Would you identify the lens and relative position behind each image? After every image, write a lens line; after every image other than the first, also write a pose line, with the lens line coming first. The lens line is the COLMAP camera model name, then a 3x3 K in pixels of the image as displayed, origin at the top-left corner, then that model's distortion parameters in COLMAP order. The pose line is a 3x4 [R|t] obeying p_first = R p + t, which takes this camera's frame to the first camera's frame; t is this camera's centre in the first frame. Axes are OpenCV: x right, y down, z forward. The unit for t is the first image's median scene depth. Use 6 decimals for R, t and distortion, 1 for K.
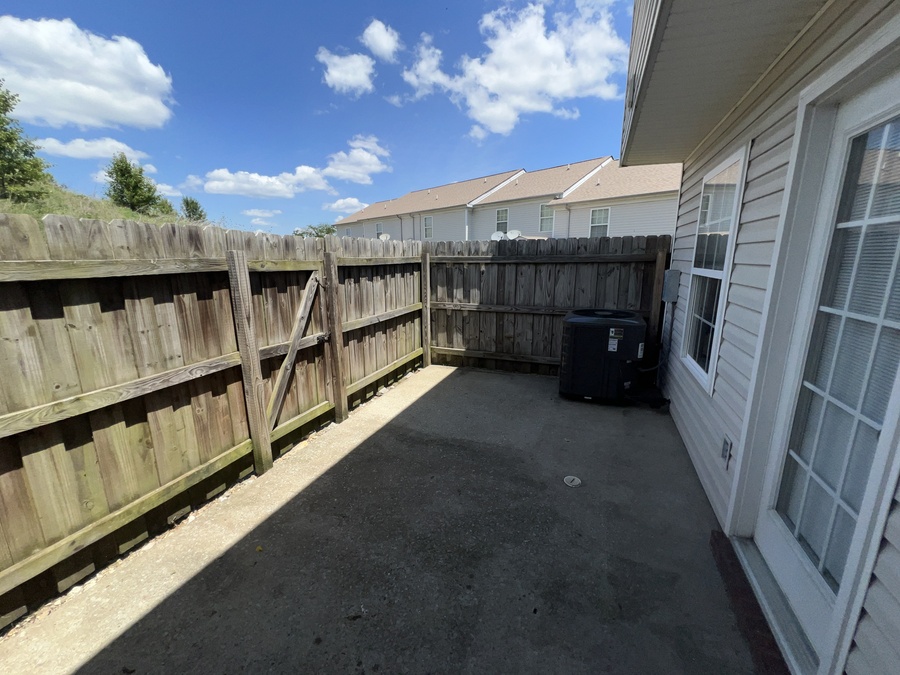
lens RADIAL K [[363.1, 0, 446.5], [0, 363.1, 333.5], [0, 0, 1]] dist [-0.000726, 0.000008]
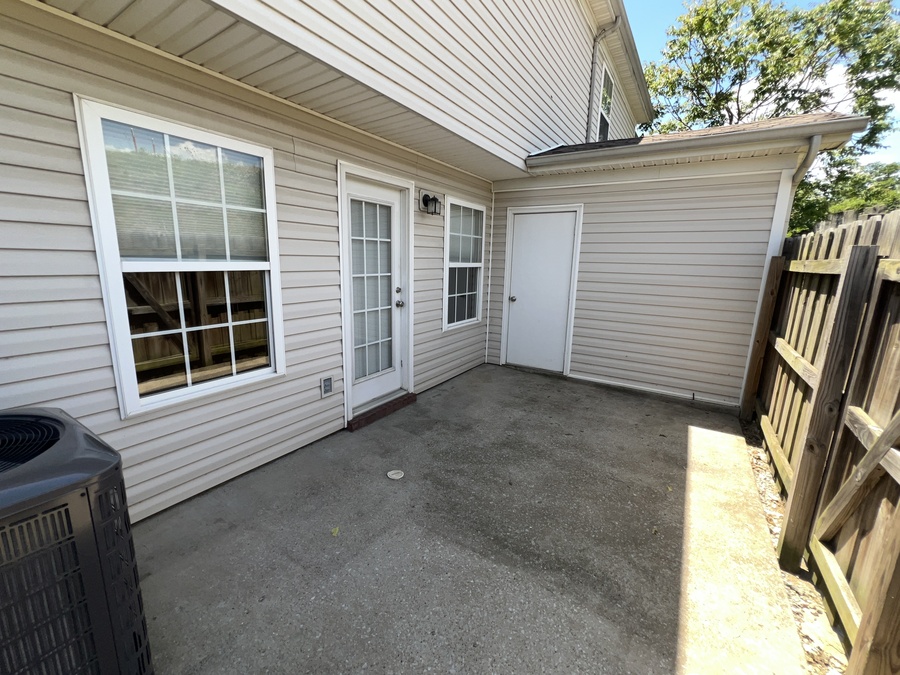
lens RADIAL K [[363.1, 0, 446.5], [0, 363.1, 333.5], [0, 0, 1]] dist [-0.000726, 0.000008]
pose [[-0.981701, -0.052636, 0.183007, 0.048594], [0.023906, 0.919370, 0.392666, -0.364189], [-0.188920, 0.389856, -0.901289, 1.840009]]
